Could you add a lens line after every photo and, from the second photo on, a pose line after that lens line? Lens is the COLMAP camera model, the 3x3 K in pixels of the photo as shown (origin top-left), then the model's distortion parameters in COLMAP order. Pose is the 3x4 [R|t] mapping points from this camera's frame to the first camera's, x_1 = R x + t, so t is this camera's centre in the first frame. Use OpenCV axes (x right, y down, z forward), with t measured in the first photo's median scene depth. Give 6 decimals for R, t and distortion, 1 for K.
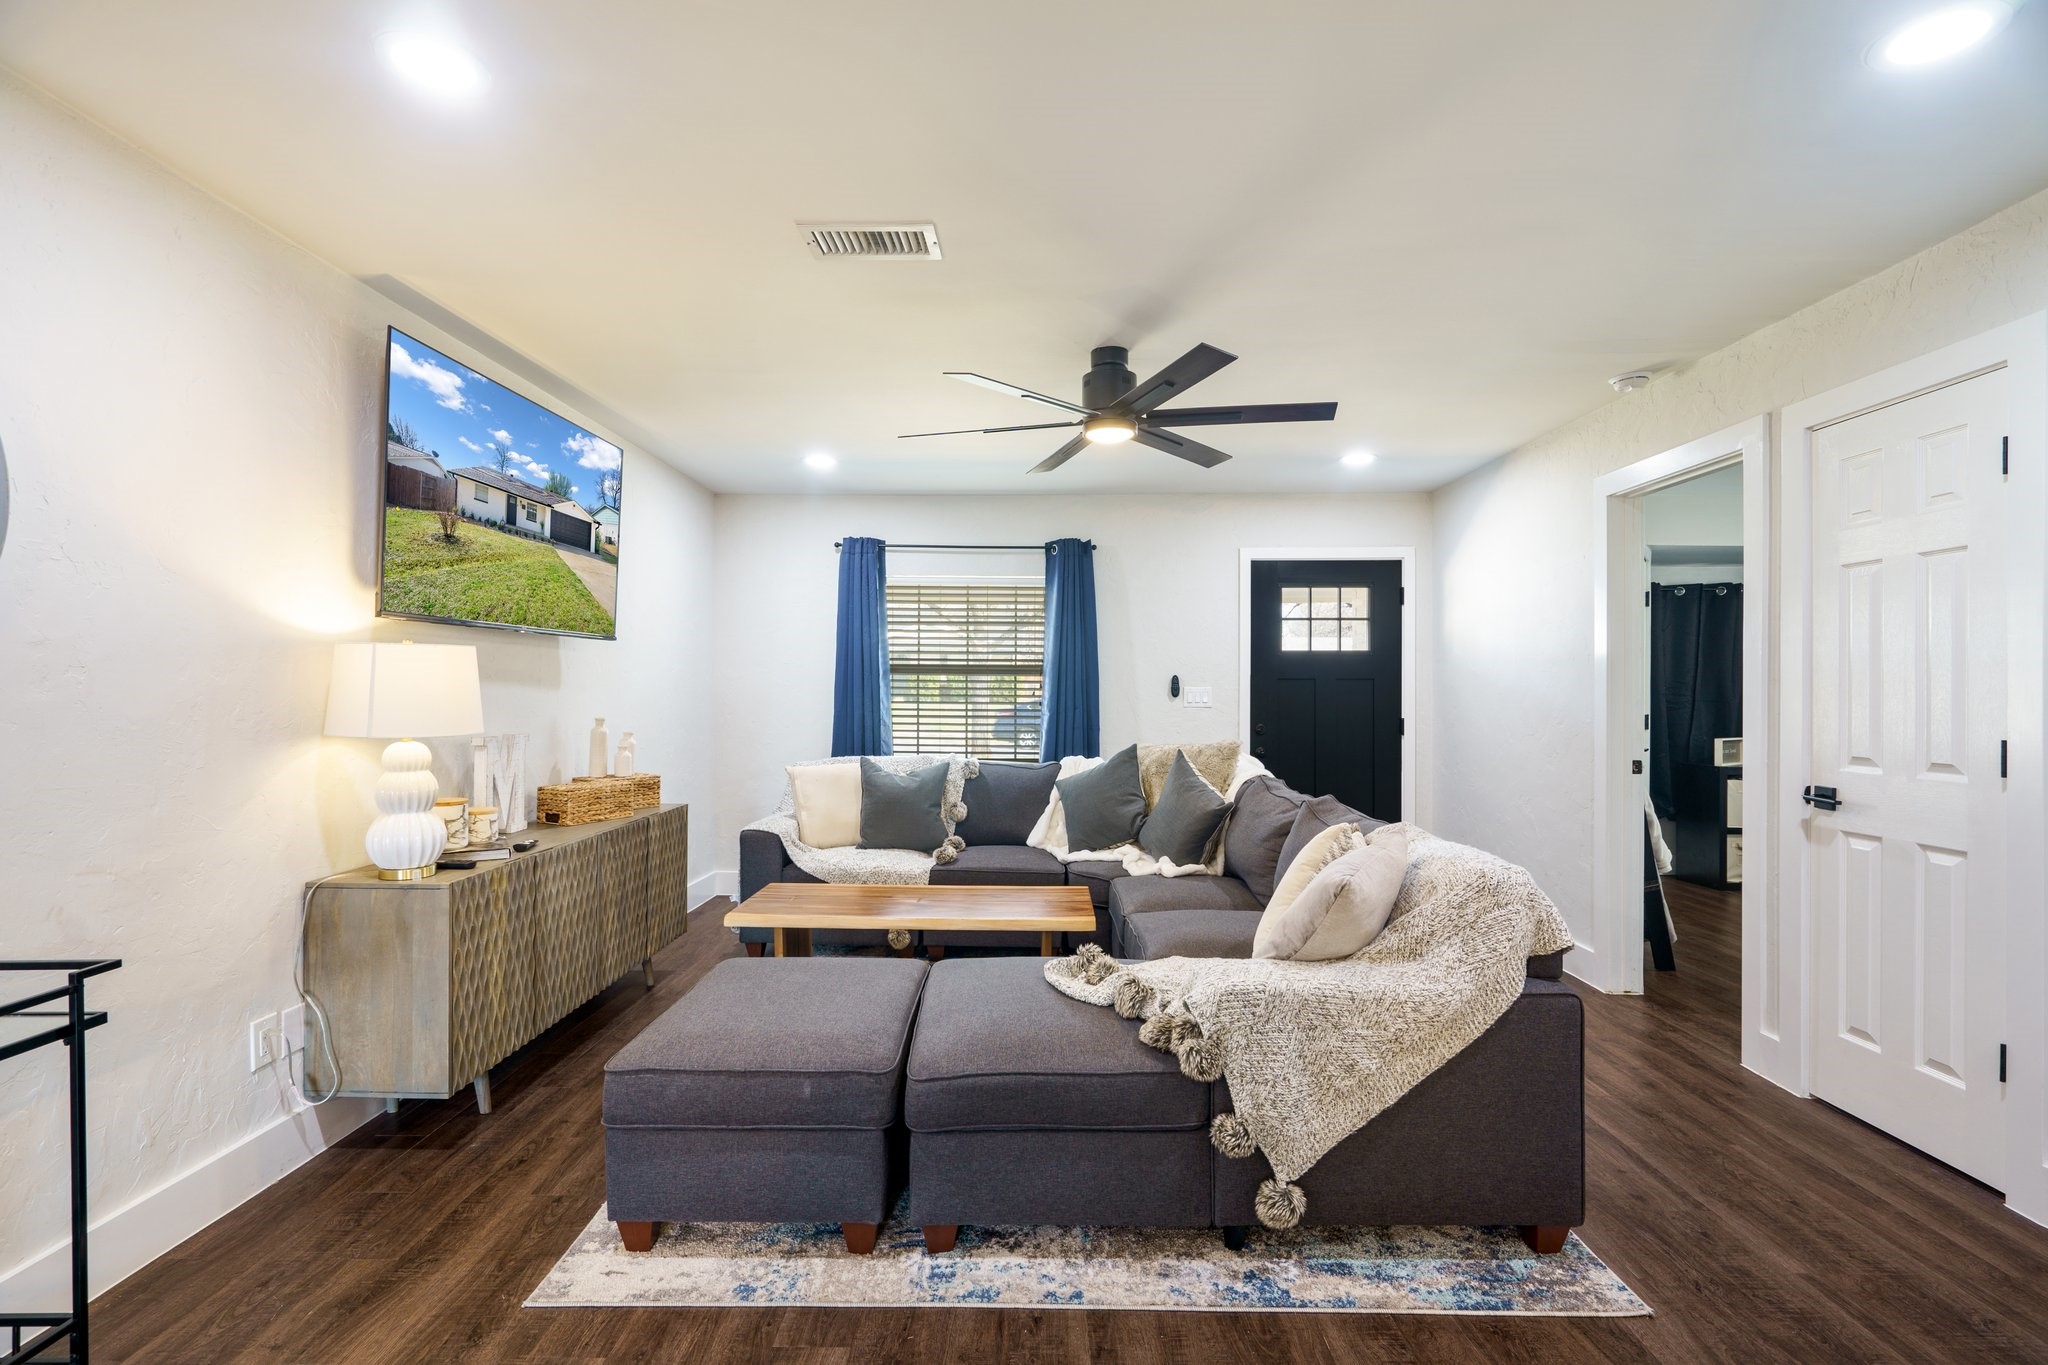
lens RADIAL K [[963.5, 0, 1024.0], [0, 963.5, 682.5], [0, 0, 1]] dist [-0.000149, -0.000038]
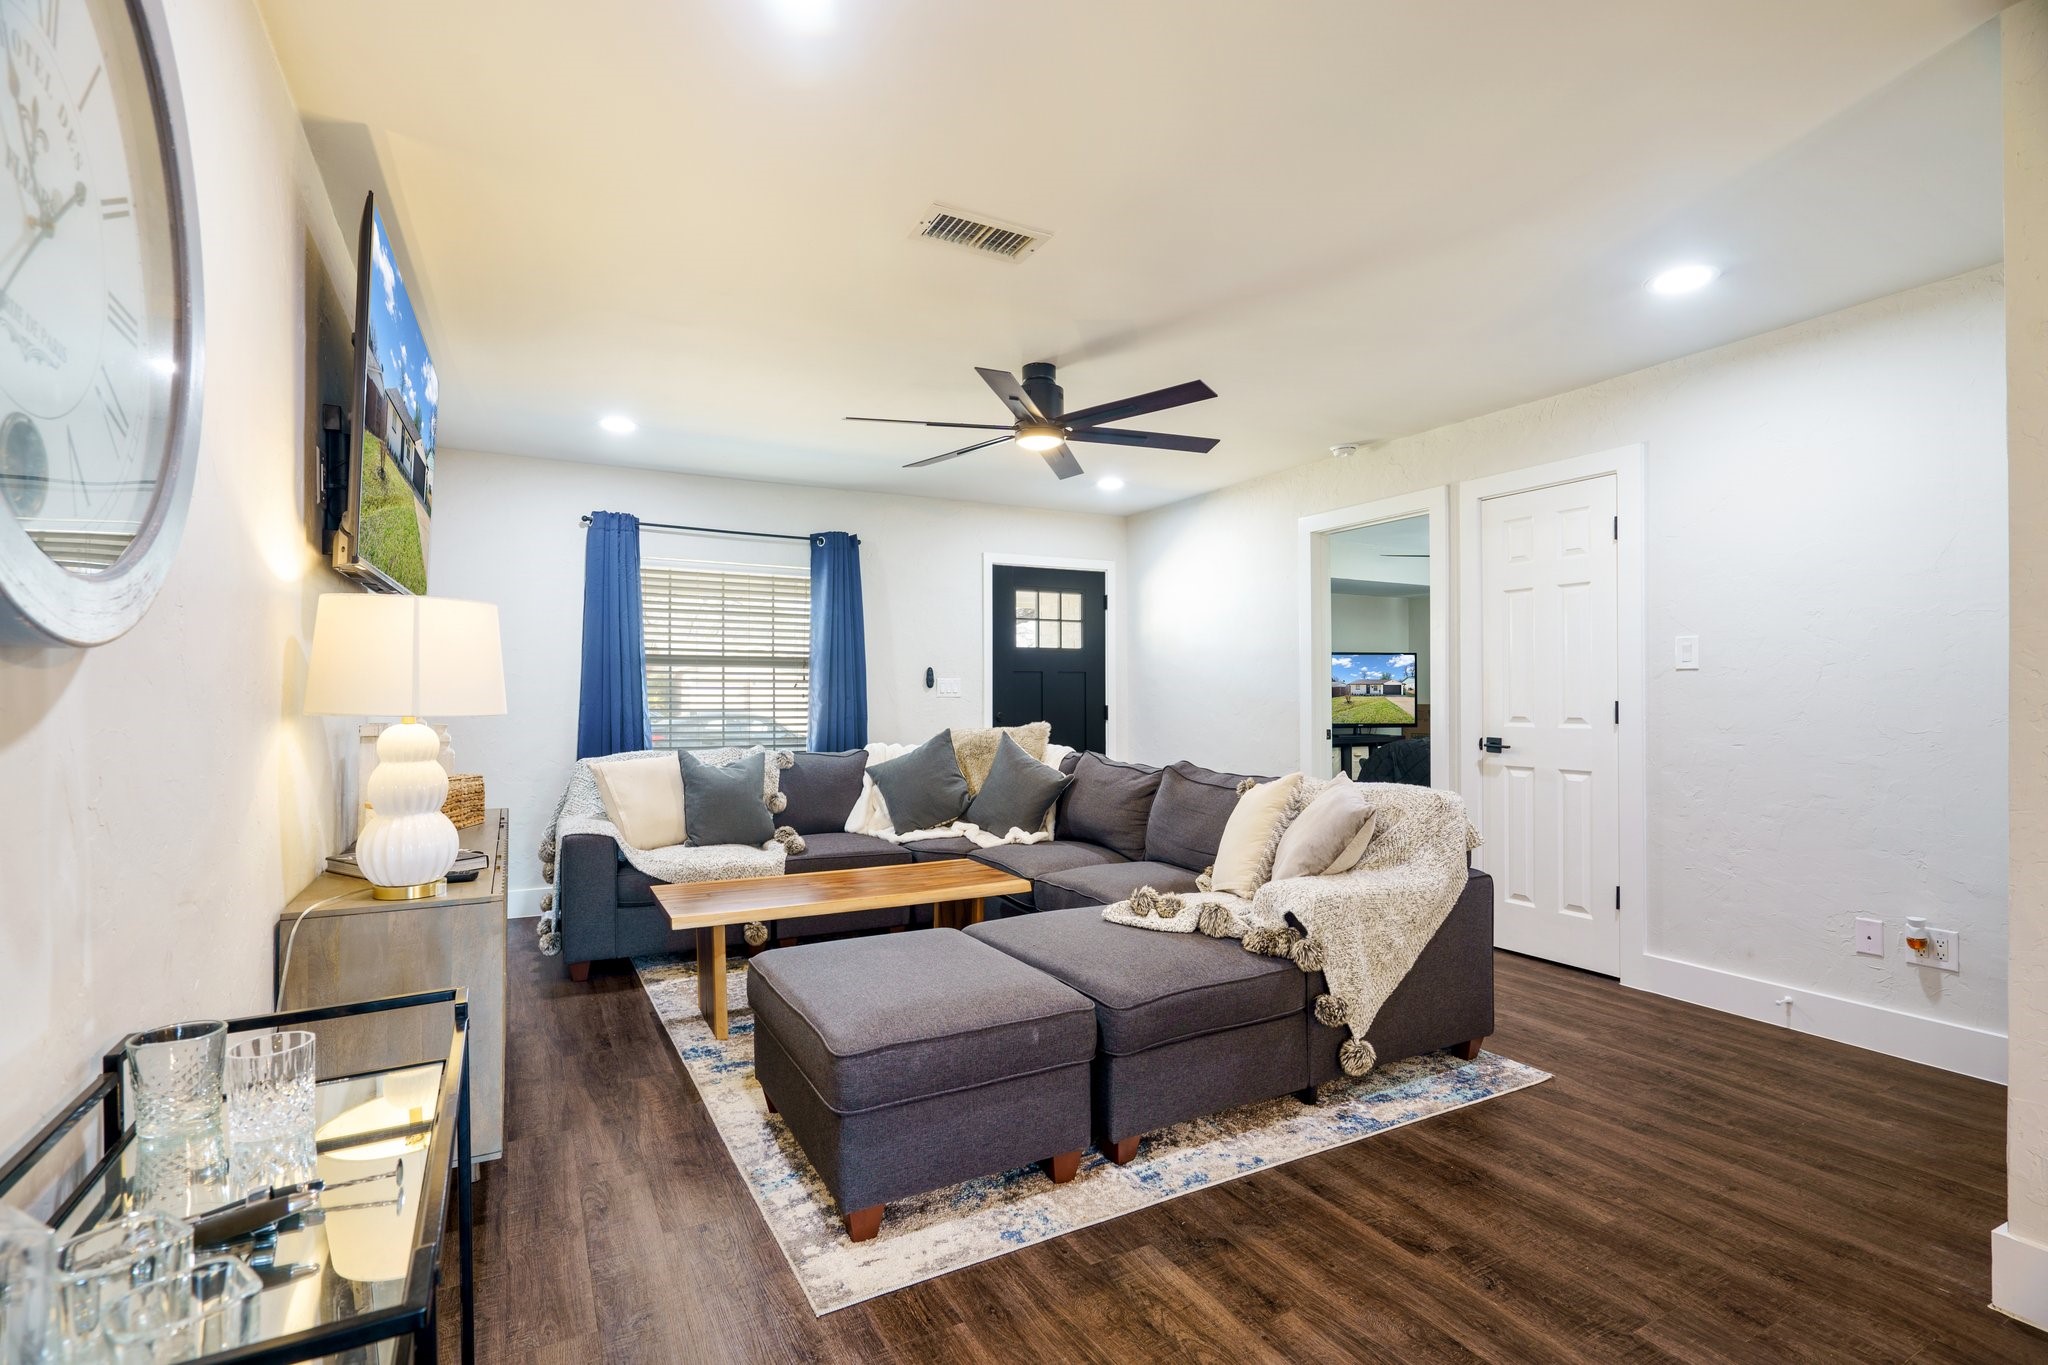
lens RADIAL K [[941.5, 0, 1024.0], [0, 941.5, 682.5], [0, 0, 1]] dist [-0.001537, -0.000141]
pose [[0.873722, 0.001443, 0.486424, -0.506048], [0.000691, 0.999991, -0.004207, 0.026788], [-0.486426, 0.004012, 0.873713, 0.070247]]
